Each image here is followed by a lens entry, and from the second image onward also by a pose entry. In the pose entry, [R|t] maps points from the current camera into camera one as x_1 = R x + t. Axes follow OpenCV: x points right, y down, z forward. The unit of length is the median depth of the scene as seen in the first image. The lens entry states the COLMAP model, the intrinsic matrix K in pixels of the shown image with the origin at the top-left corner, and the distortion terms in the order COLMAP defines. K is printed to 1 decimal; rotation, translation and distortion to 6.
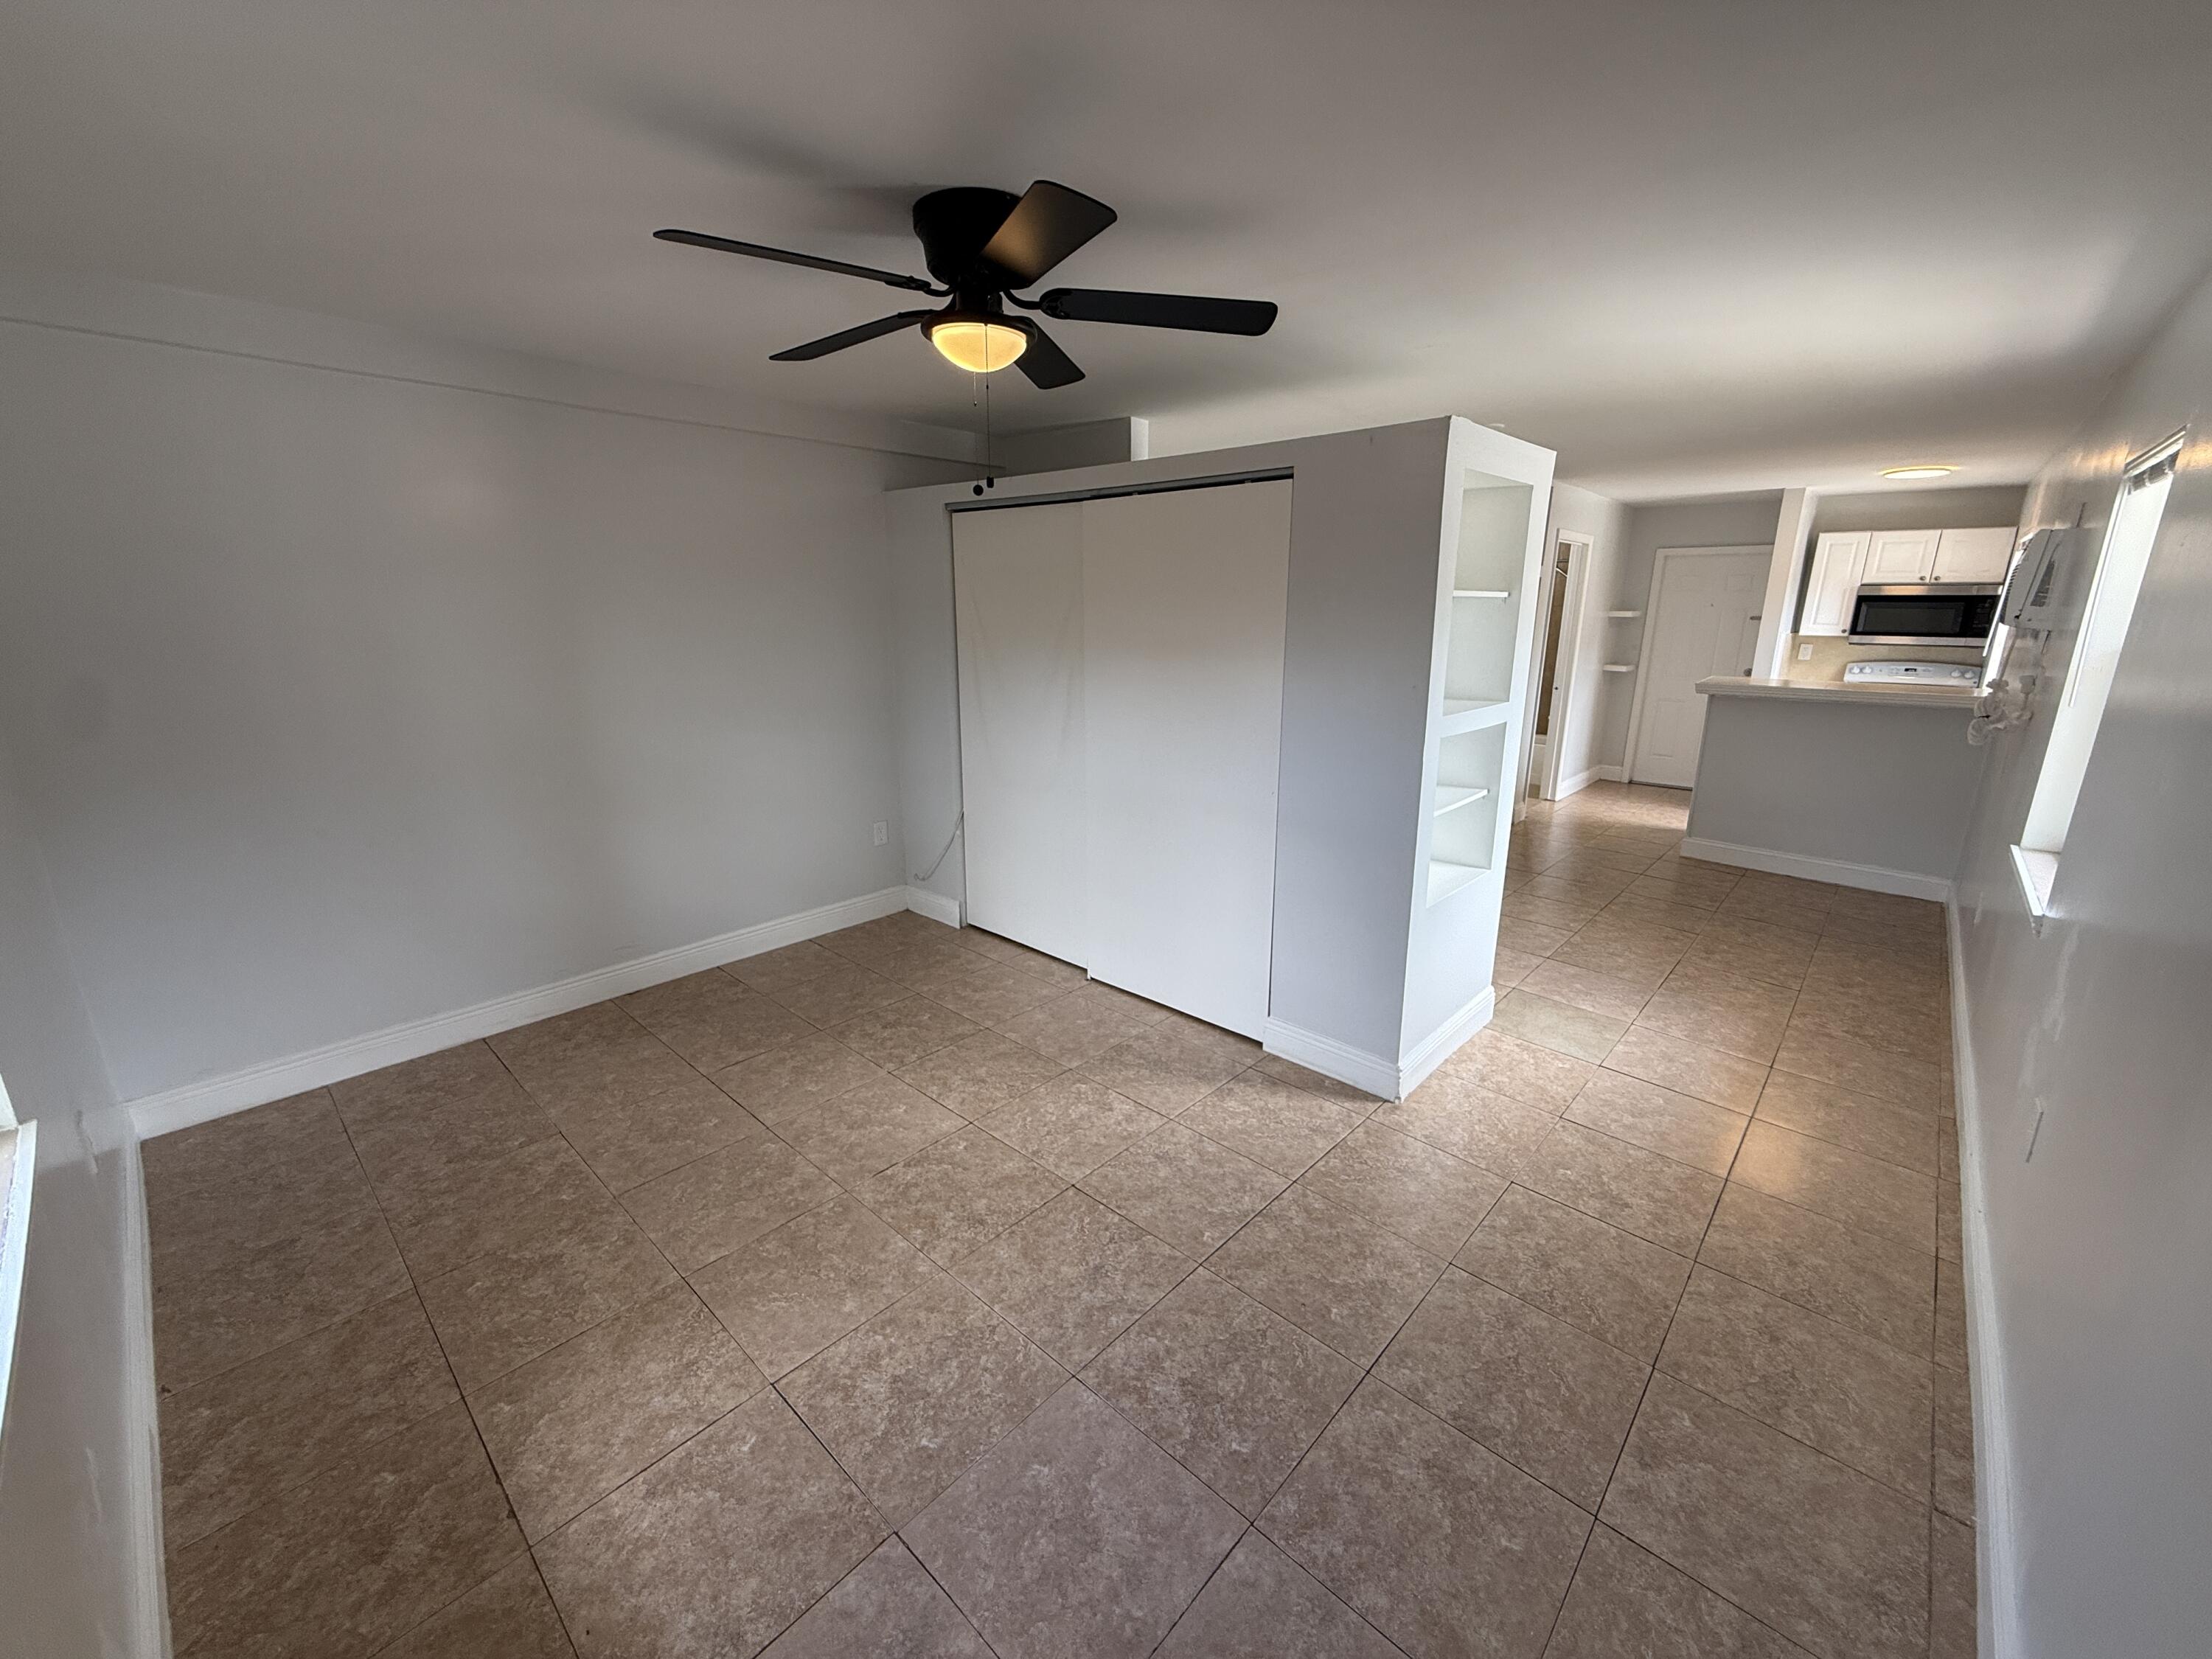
lens RADIAL K [[882.5, 0, 1099.5], [0, 882.5, 825.2], [0, 0, 1]] dist [0.001332, -0.000188]
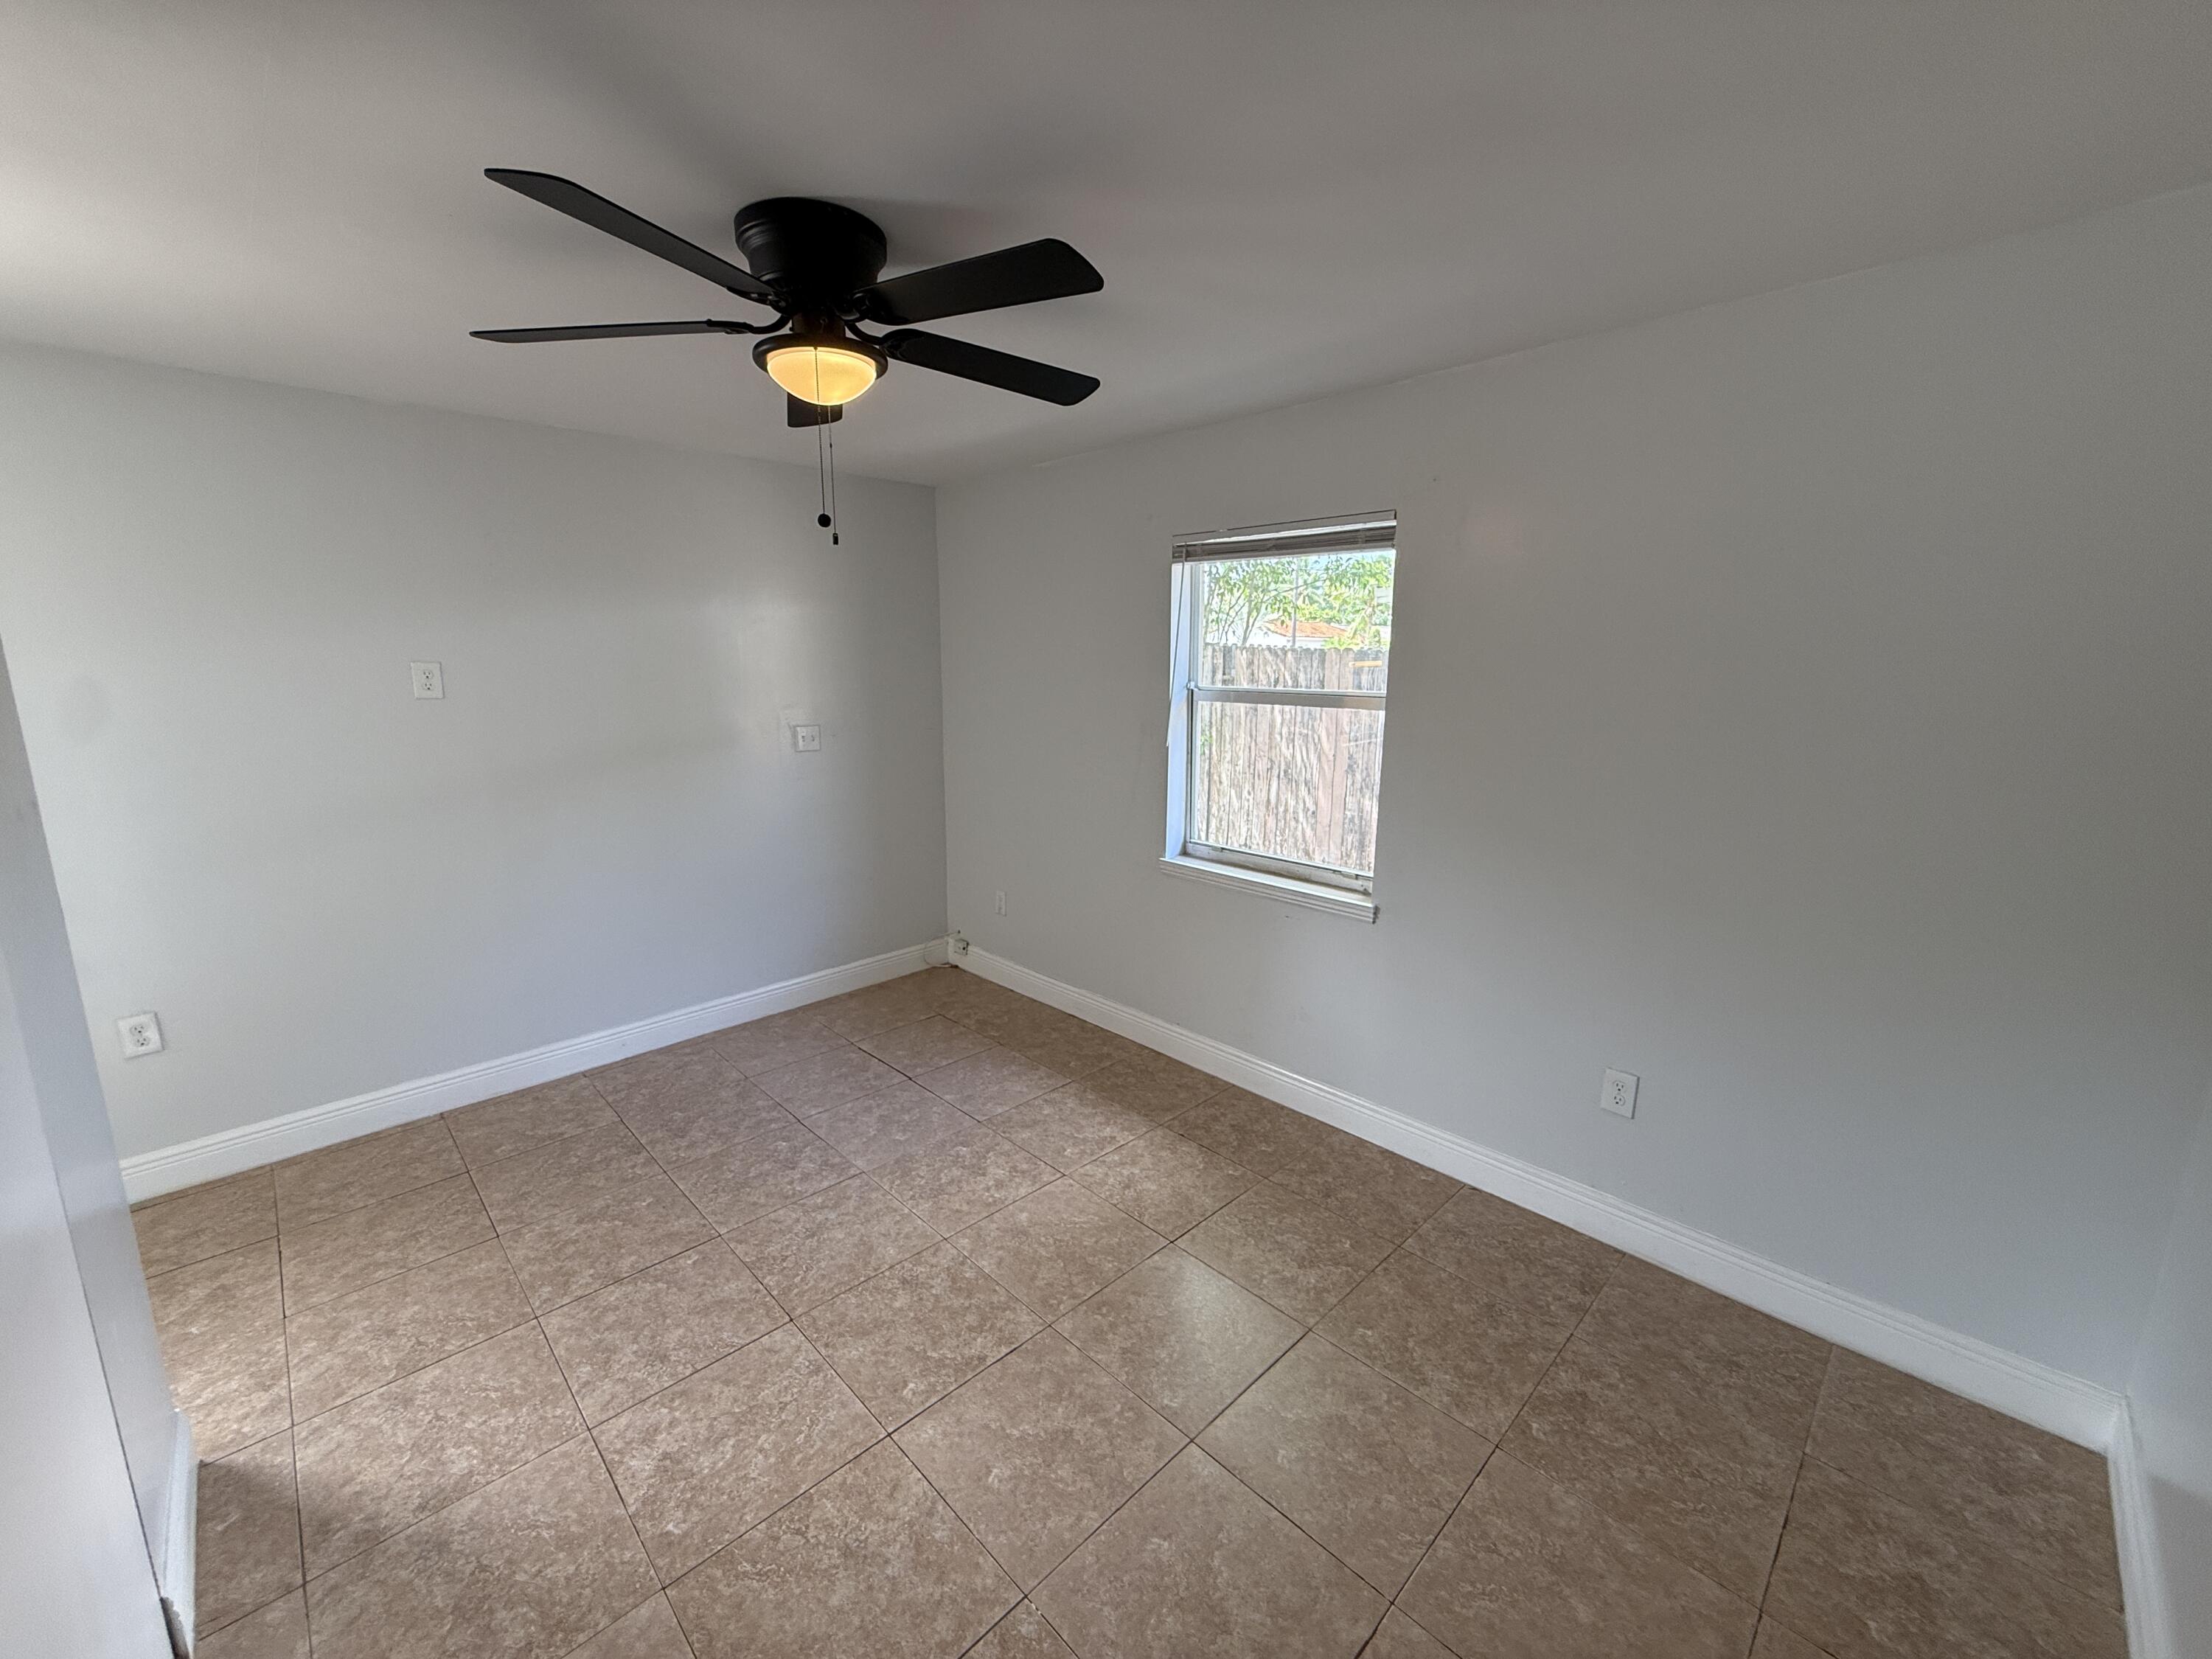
lens RADIAL K [[882.5, 0, 1099.5], [0, 882.5, 825.2], [0, 0, 1]] dist [0.001332, -0.000188]
pose [[-0.998706, -0.018454, 0.047393, -0.420501], [0.003467, 0.904981, 0.425438, -0.462496], [-0.050741, 0.425052, -0.903746, 1.802353]]
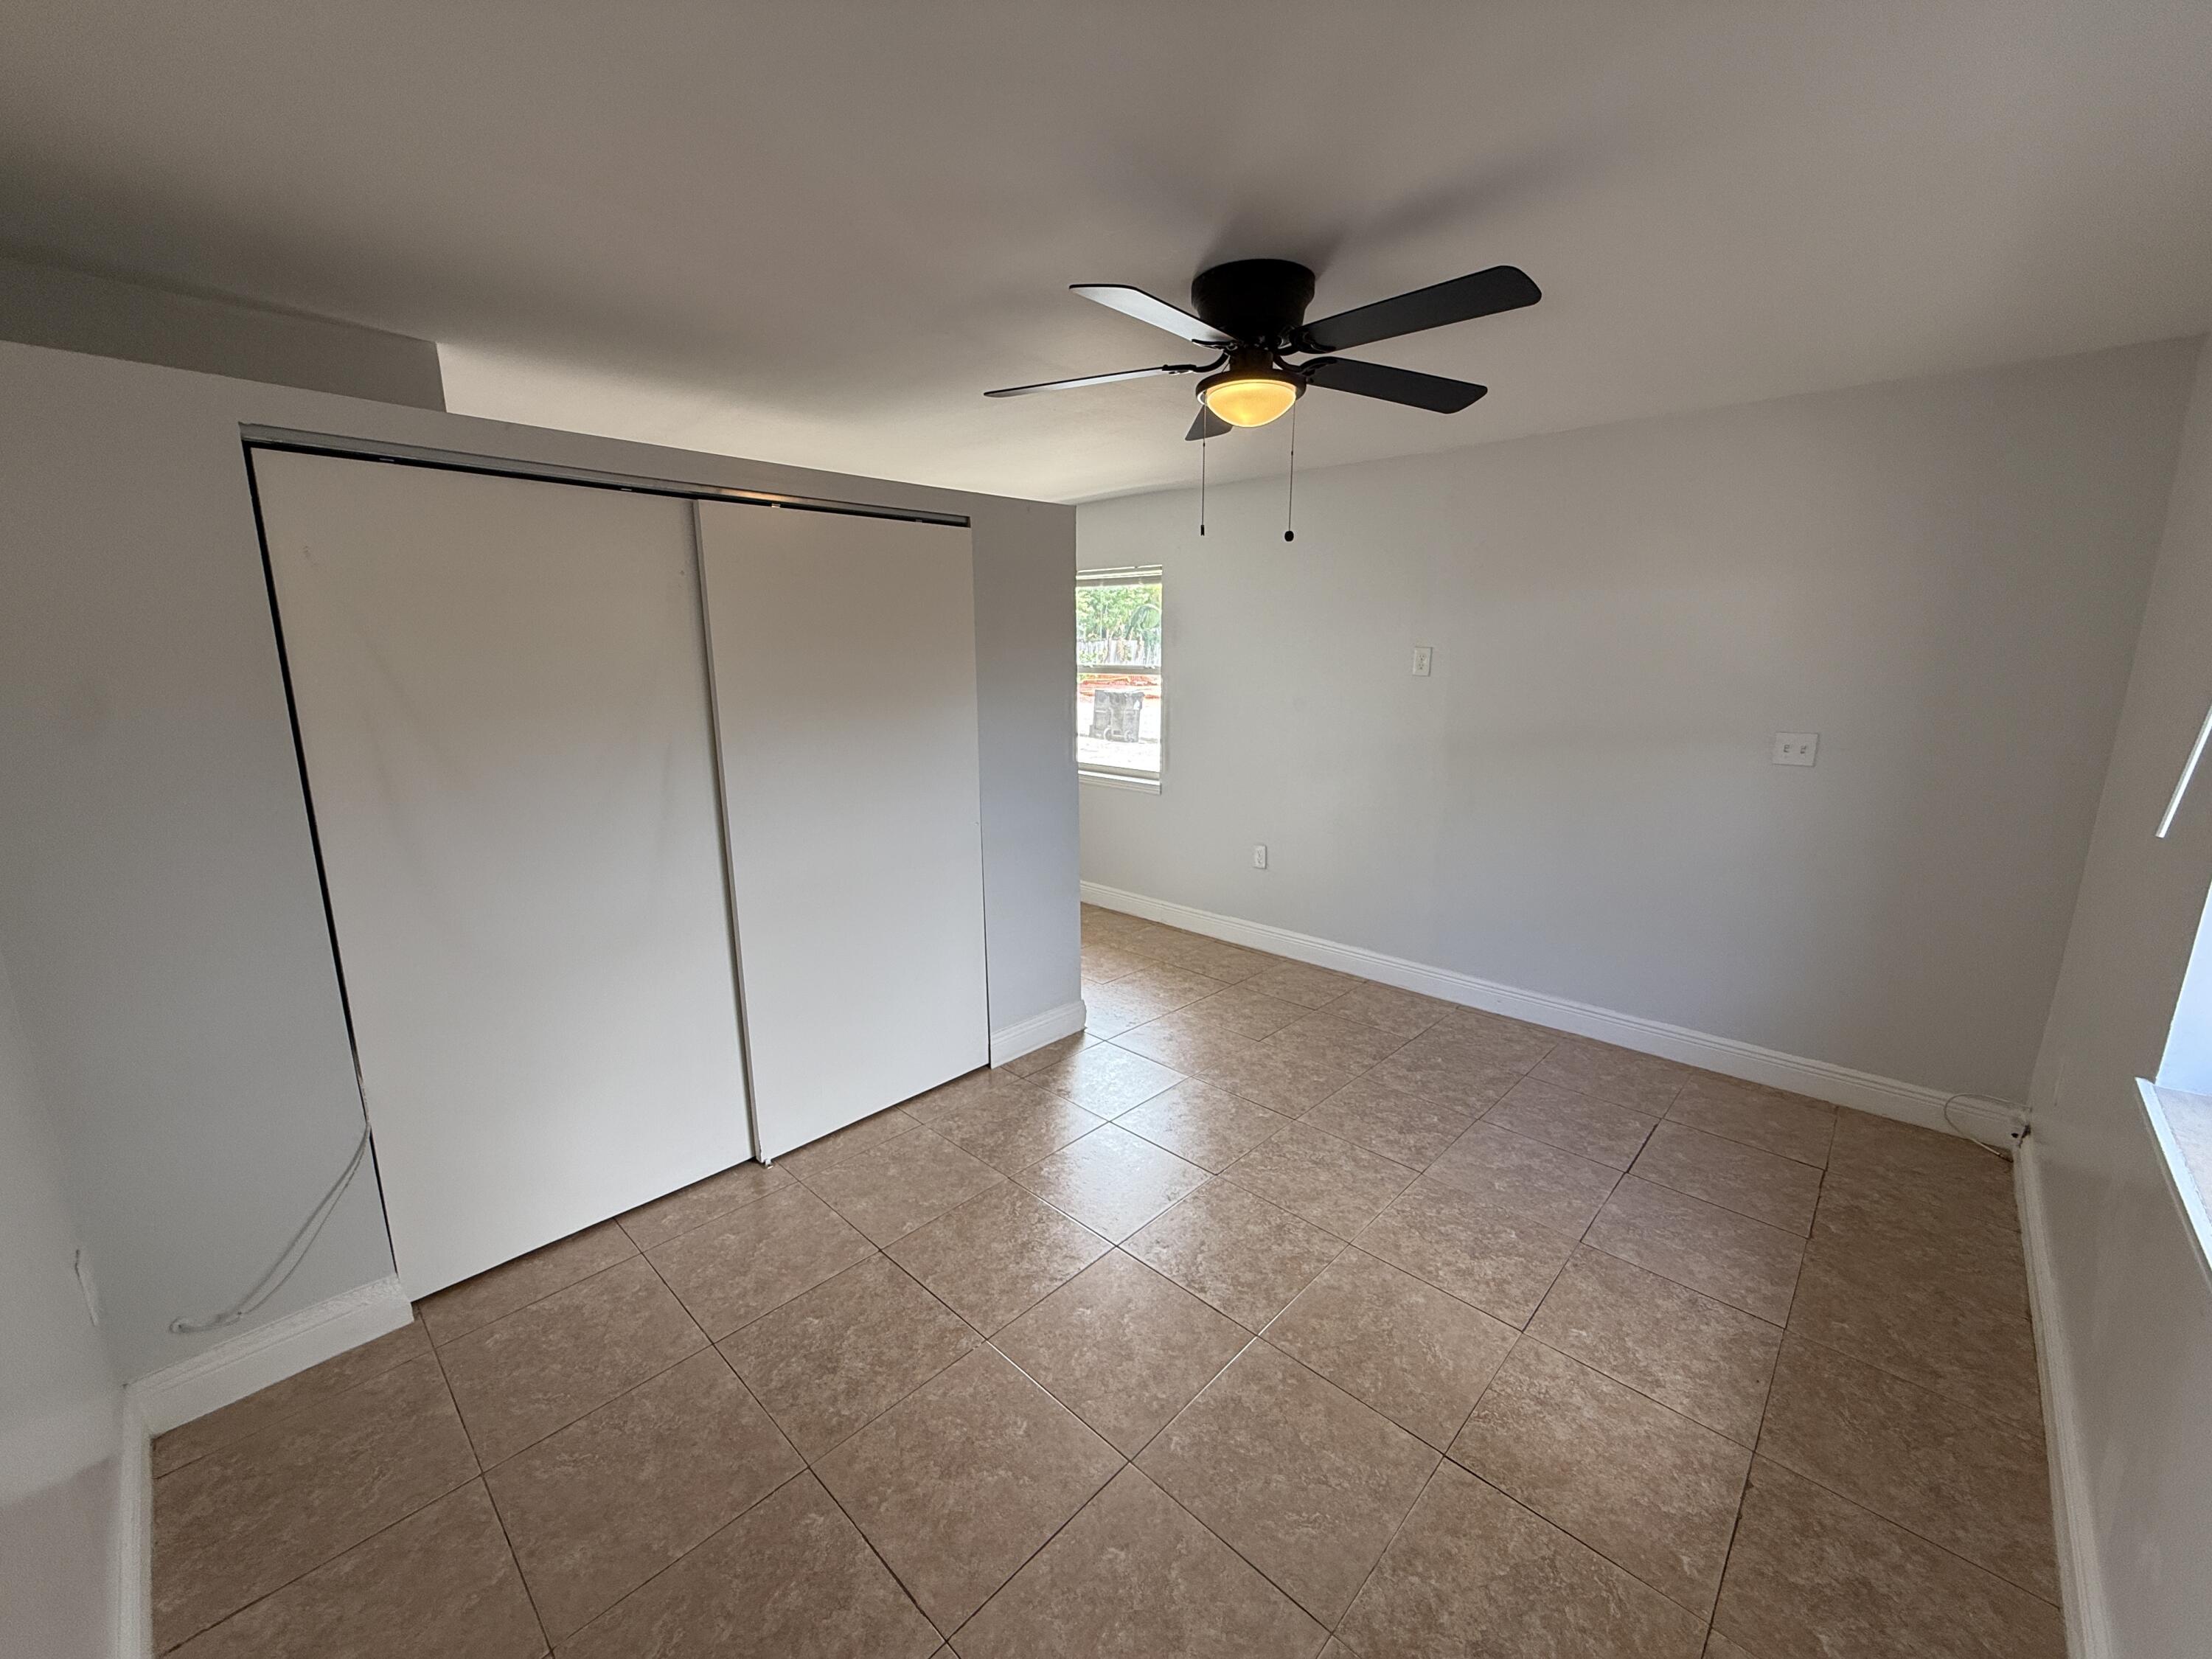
lens RADIAL K [[882.5, 0, 1099.5], [0, 882.5, 825.2], [0, 0, 1]] dist [0.001332, -0.000188]
pose [[0.017323, -0.207518, 0.978078, -1.157172], [0.248395, 0.948450, 0.196833, -0.286663], [-0.968504, 0.239540, 0.067976, 1.110087]]
